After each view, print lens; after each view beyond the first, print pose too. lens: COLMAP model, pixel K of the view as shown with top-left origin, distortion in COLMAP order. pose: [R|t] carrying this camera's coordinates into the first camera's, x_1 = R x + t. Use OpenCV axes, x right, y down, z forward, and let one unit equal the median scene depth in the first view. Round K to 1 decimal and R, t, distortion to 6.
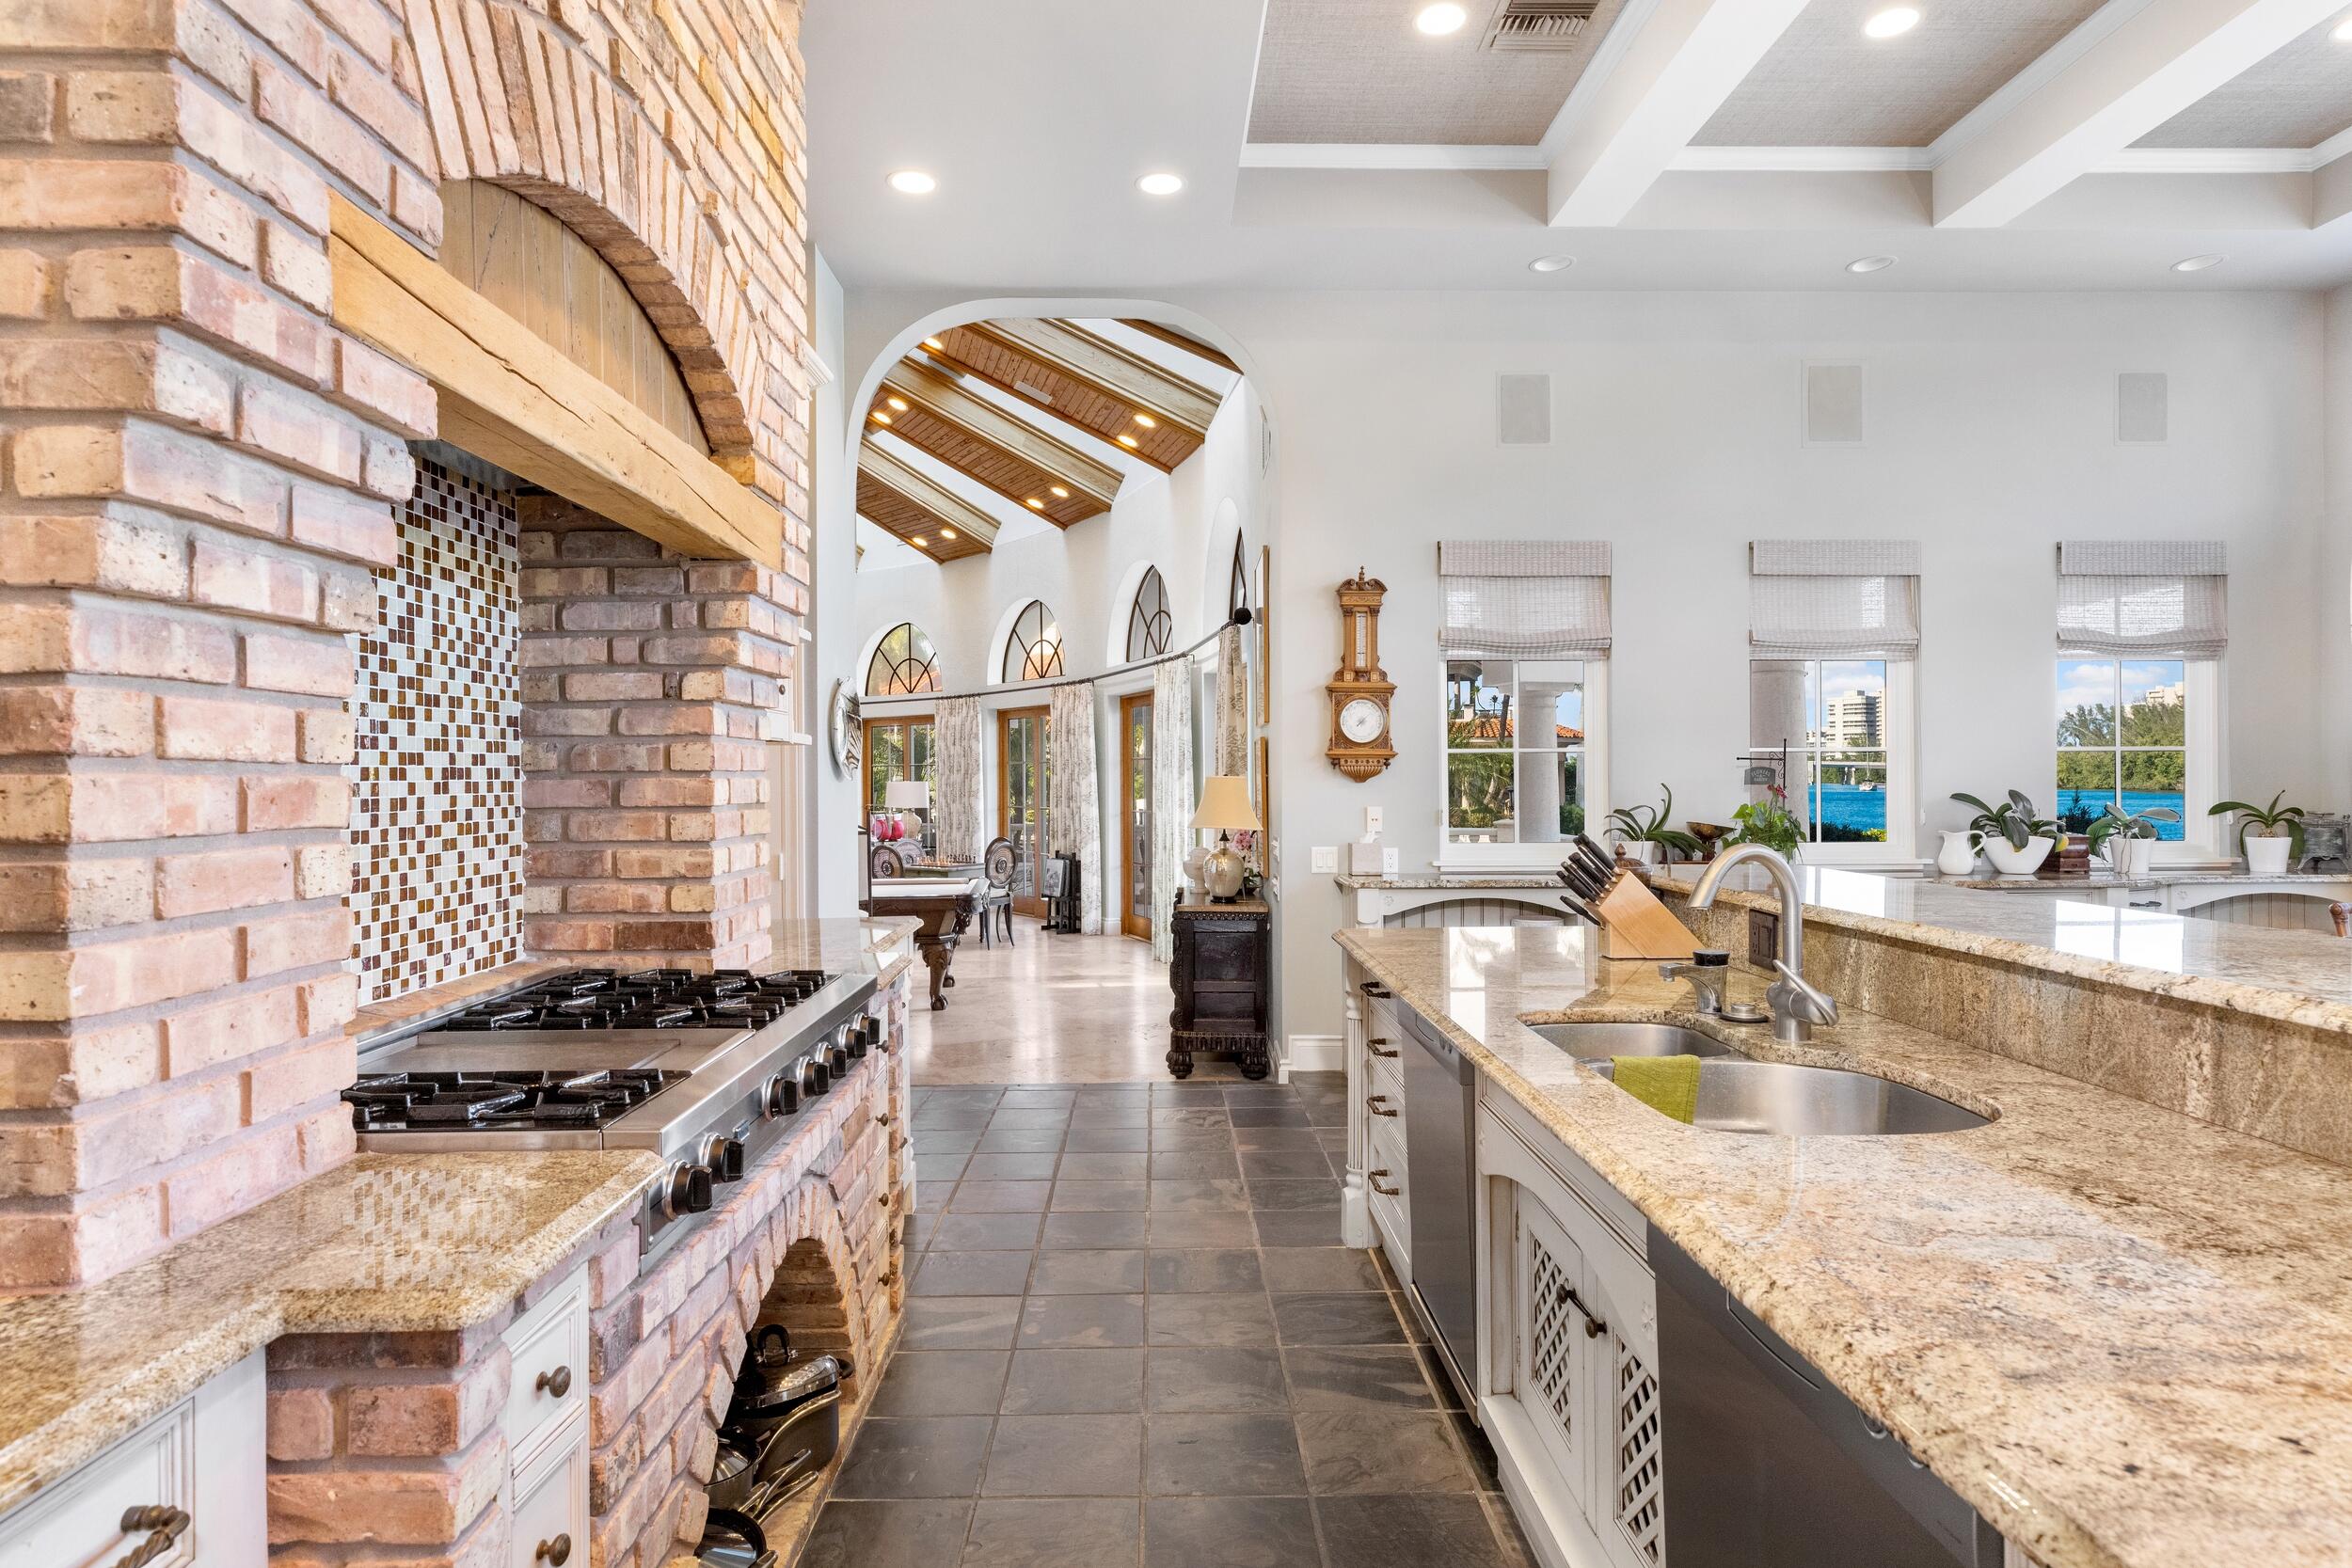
lens RADIAL K [[1278.2, 0, 1177.8], [0, 1278.2, 781.1], [0, 0, 1]] dist [0.002861, 0.001079]
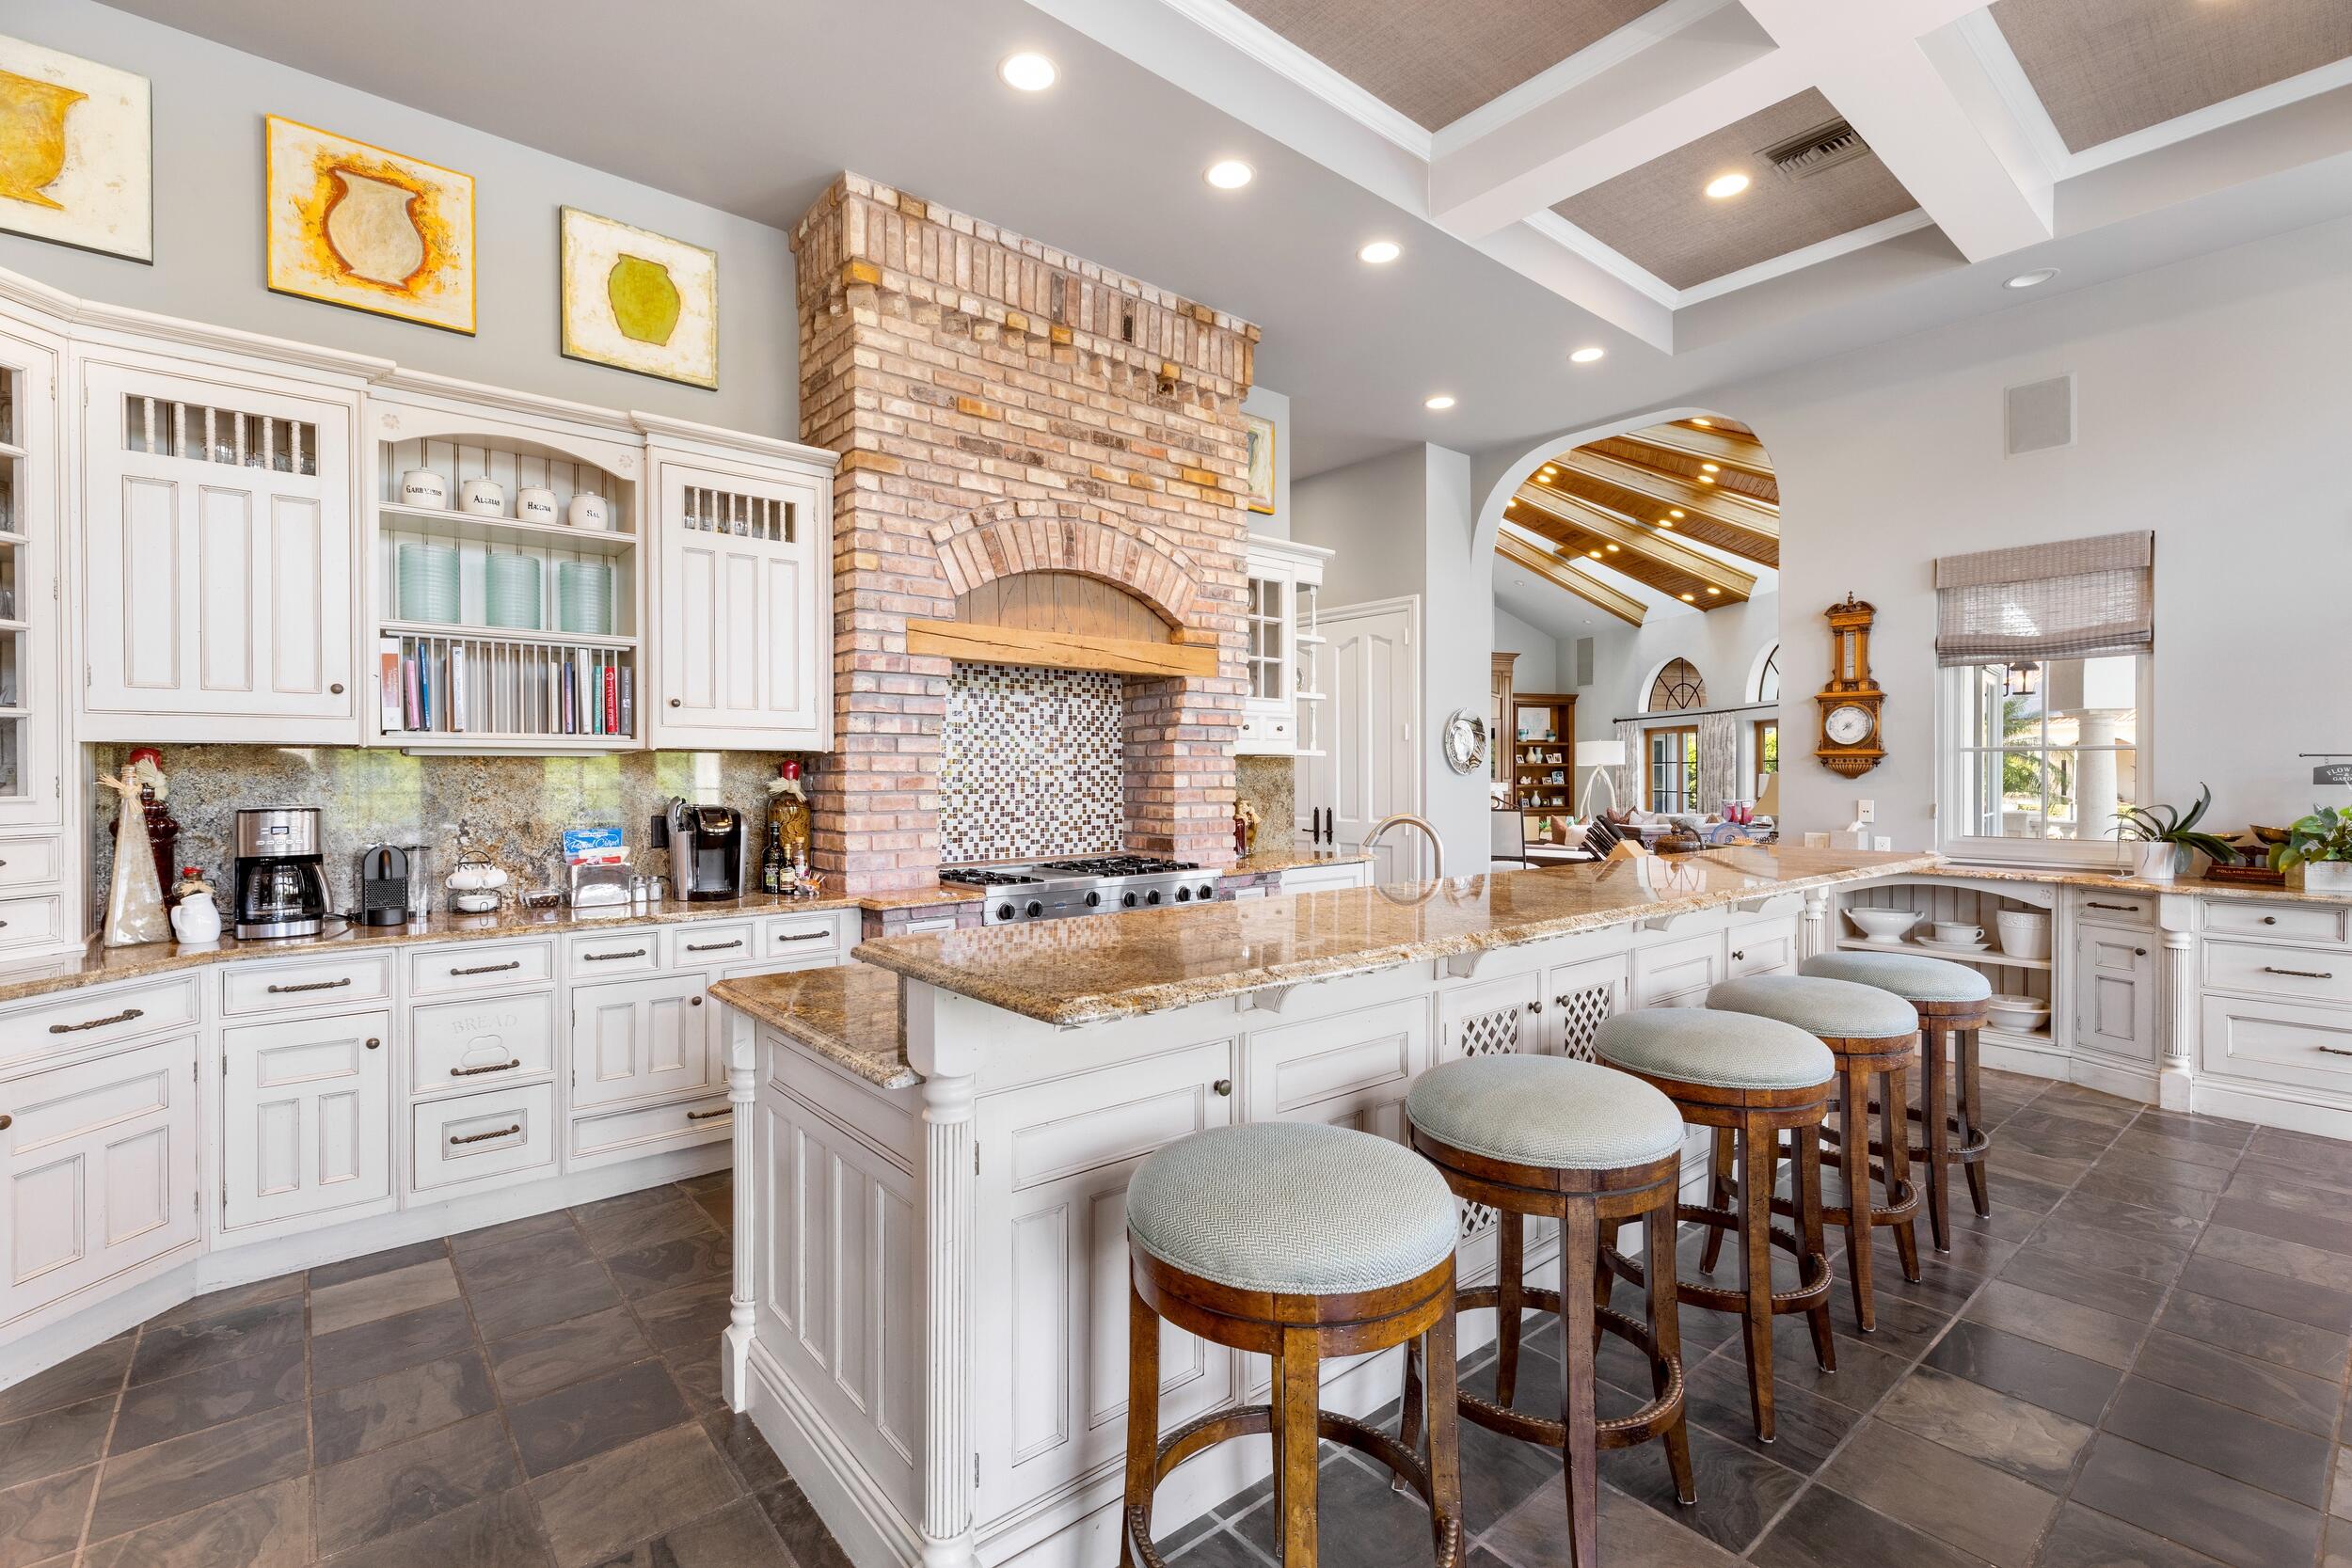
lens RADIAL K [[1047.2, 0, 1168.3], [0, 1047.2, 778.1], [0, 0, 1]] dist [0.001712, 0.000004]
pose [[0.620623, 0.007588, -0.784072, 1.217135], [-0.002655, 0.999968, 0.007576, -0.012509], [0.784105, -0.002620, 0.620623, -0.165667]]
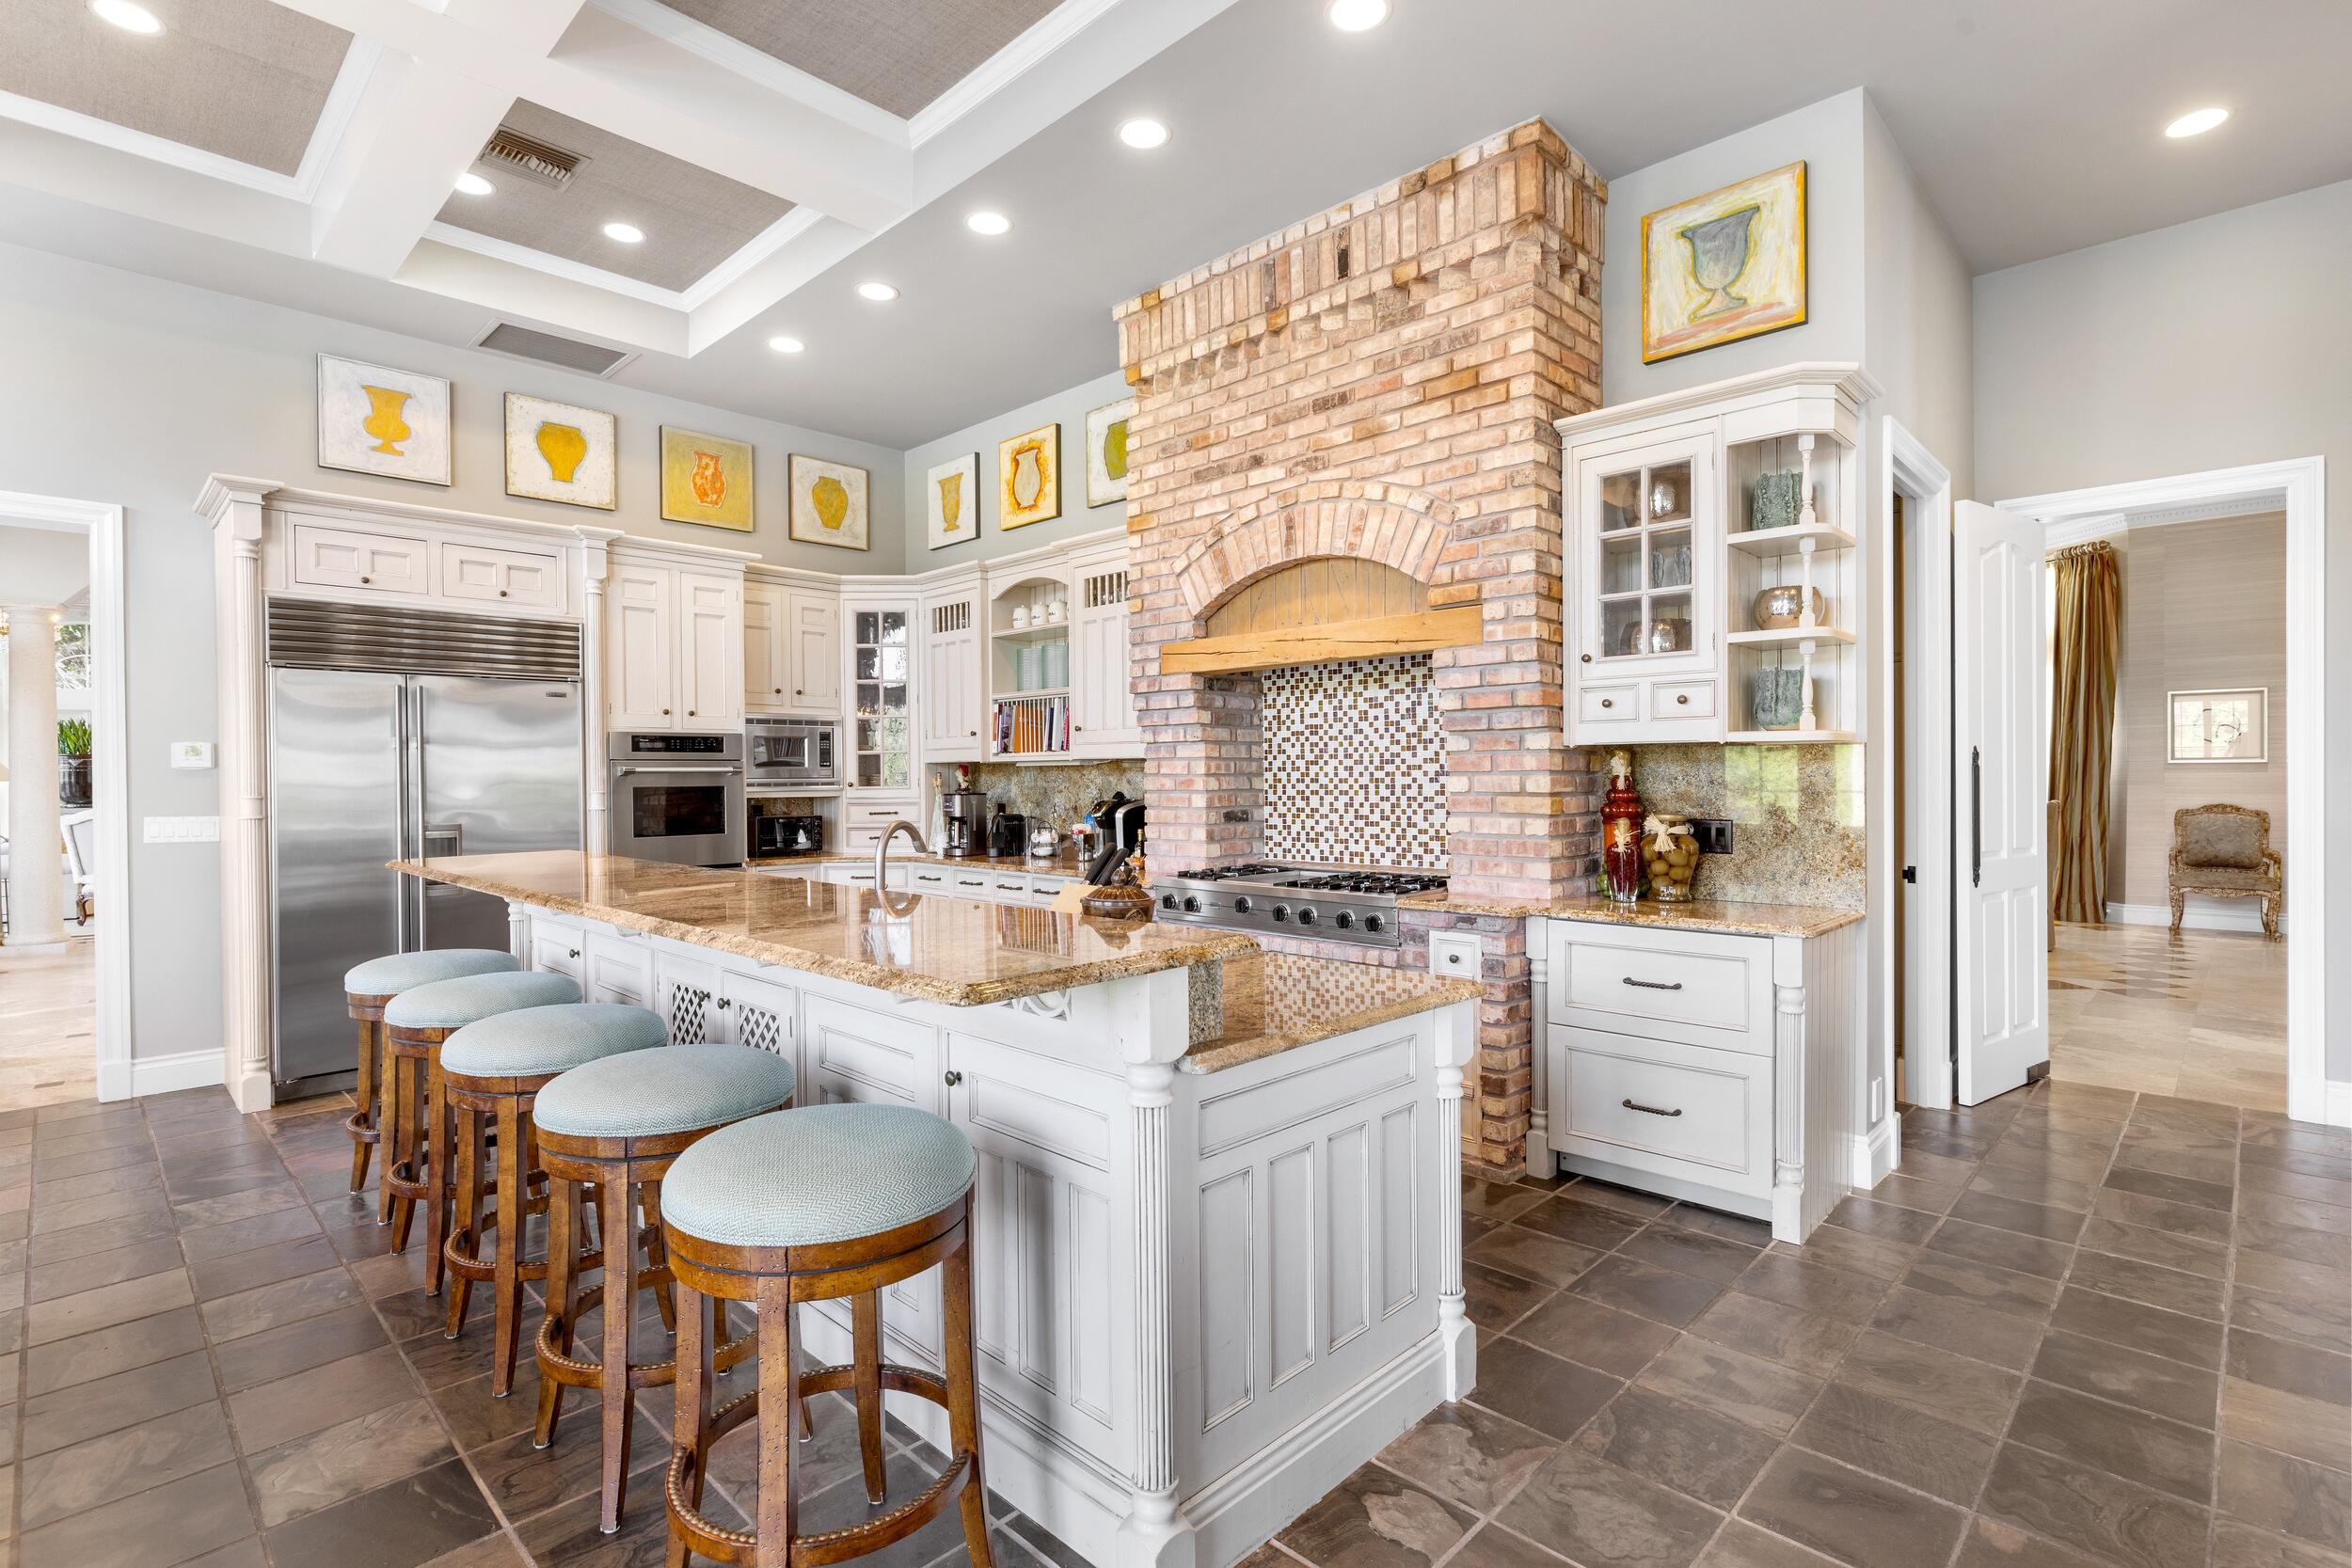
lens RADIAL K [[1105.3, 0, 1171.9], [0, 1105.3, 779.4], [0, 0, 1]] dist [-0.001992, 0.000505]
pose [[-0.716980, 0.014439, -0.696944, 1.091969], [0.011192, 0.999895, 0.009202, -0.018538], [0.697004, -0.001202, -0.717066, 2.073747]]
